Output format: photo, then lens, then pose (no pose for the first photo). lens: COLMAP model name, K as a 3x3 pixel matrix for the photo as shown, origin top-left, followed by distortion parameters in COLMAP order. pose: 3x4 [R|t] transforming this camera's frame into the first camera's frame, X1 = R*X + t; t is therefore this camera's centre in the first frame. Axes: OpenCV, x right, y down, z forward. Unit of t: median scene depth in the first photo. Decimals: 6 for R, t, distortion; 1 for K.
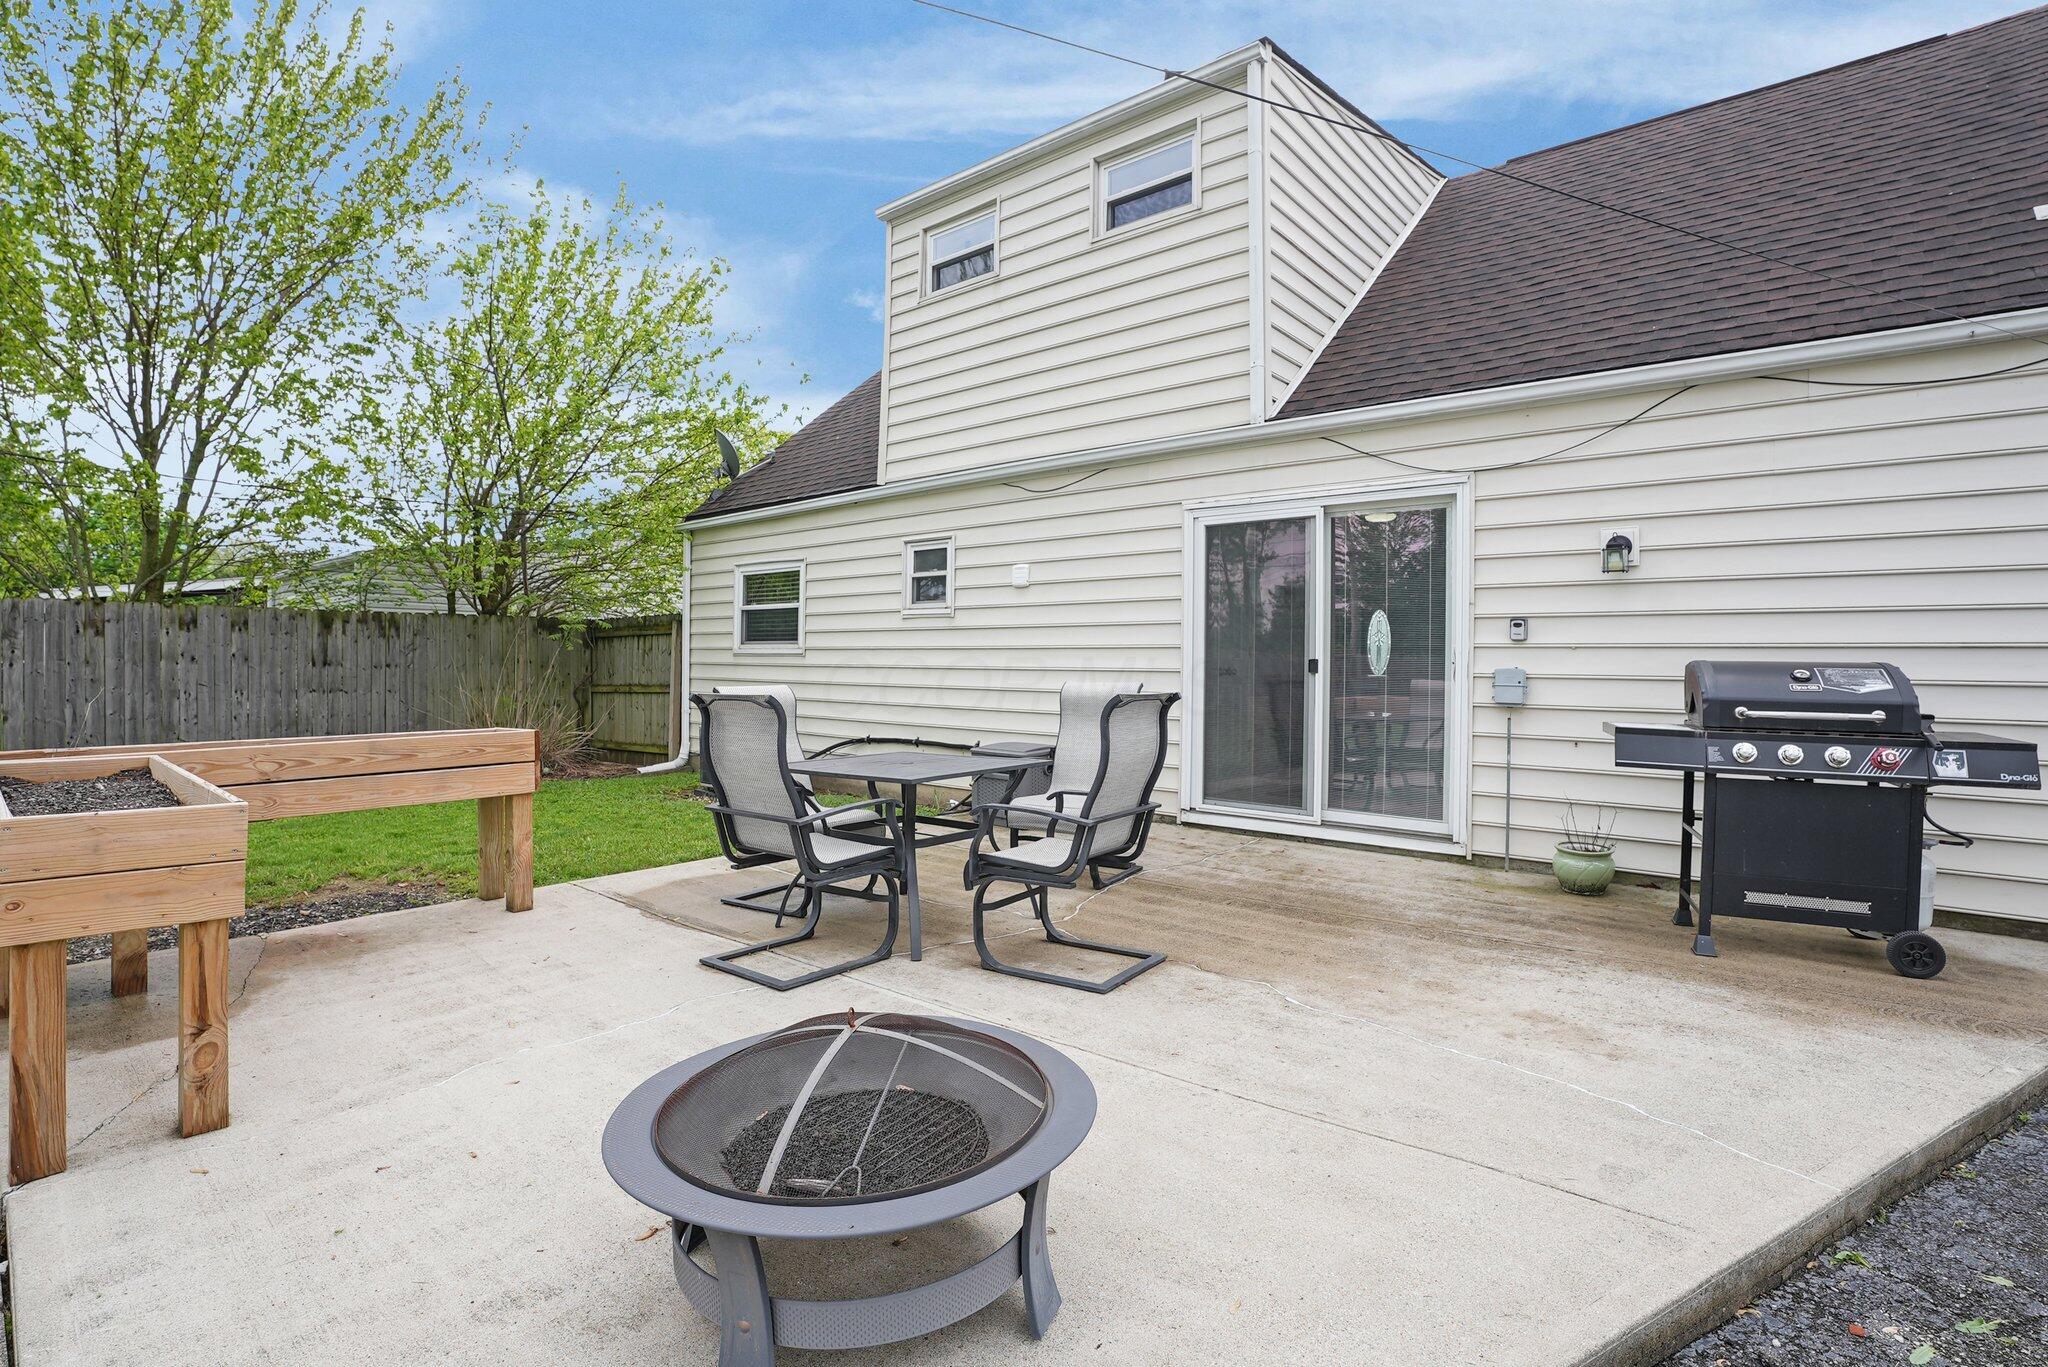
lens RADIAL K [[964.2, 0, 1022.0], [0, 964.2, 676.7], [0, 0, 1]] dist [-0.033828, 0.003169]
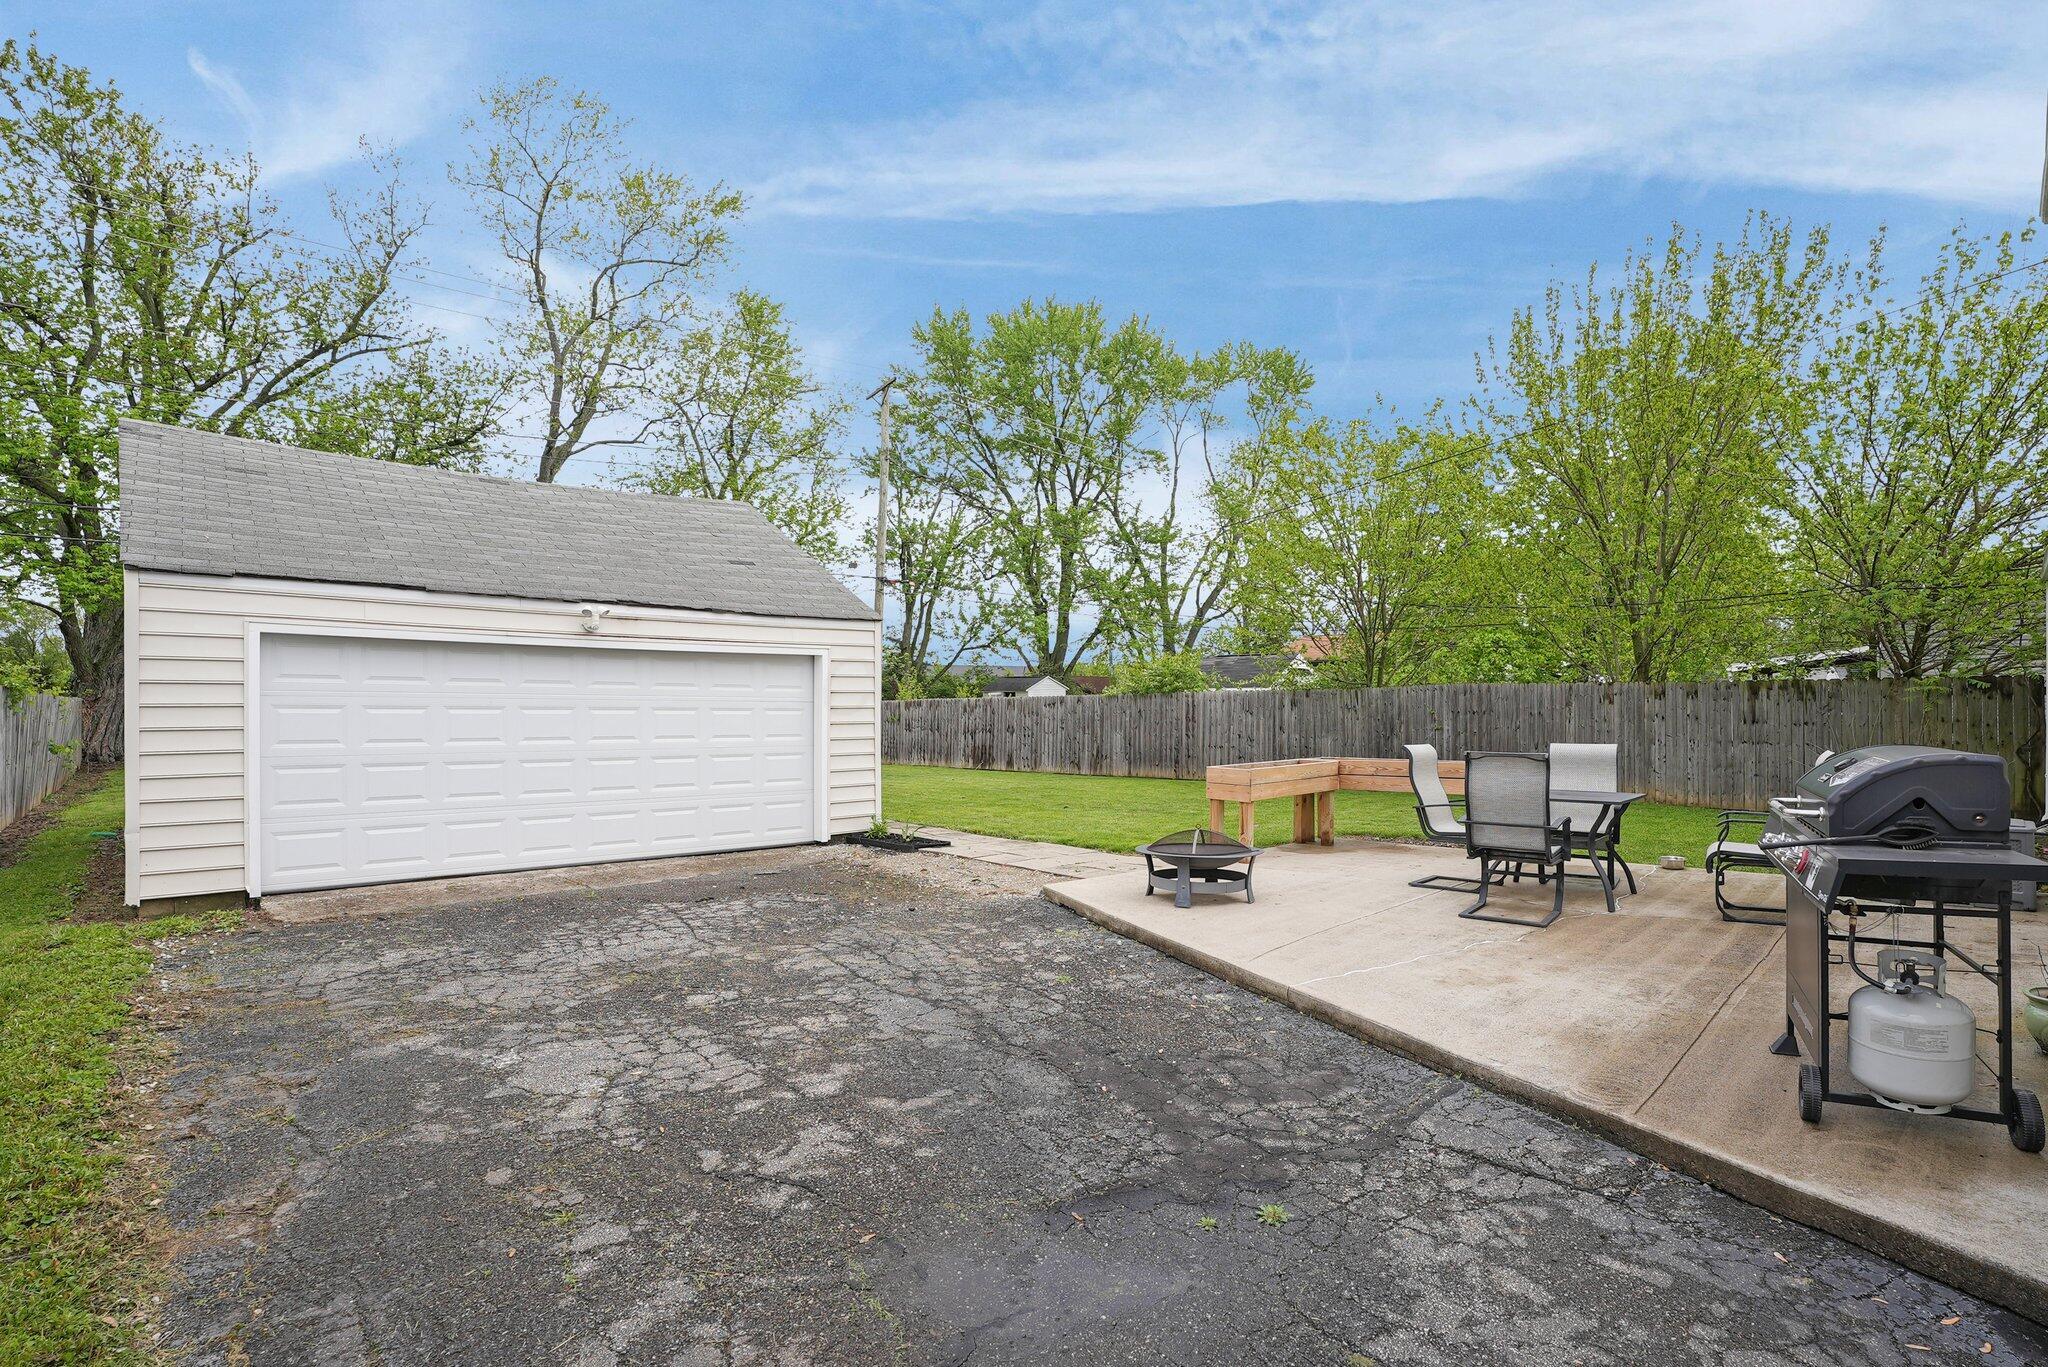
lens RADIAL K [[964.2, 0, 1043.7], [0, 964.2, 702.1], [0, 0, 1]] dist [-0.033828, 0.003169]
pose [[-0.089138, -0.012476, -0.995941, 0.730776], [-0.015089, 0.999824, -0.011174, -0.012631], [0.995905, 0.014032, -0.089310, 0.150247]]
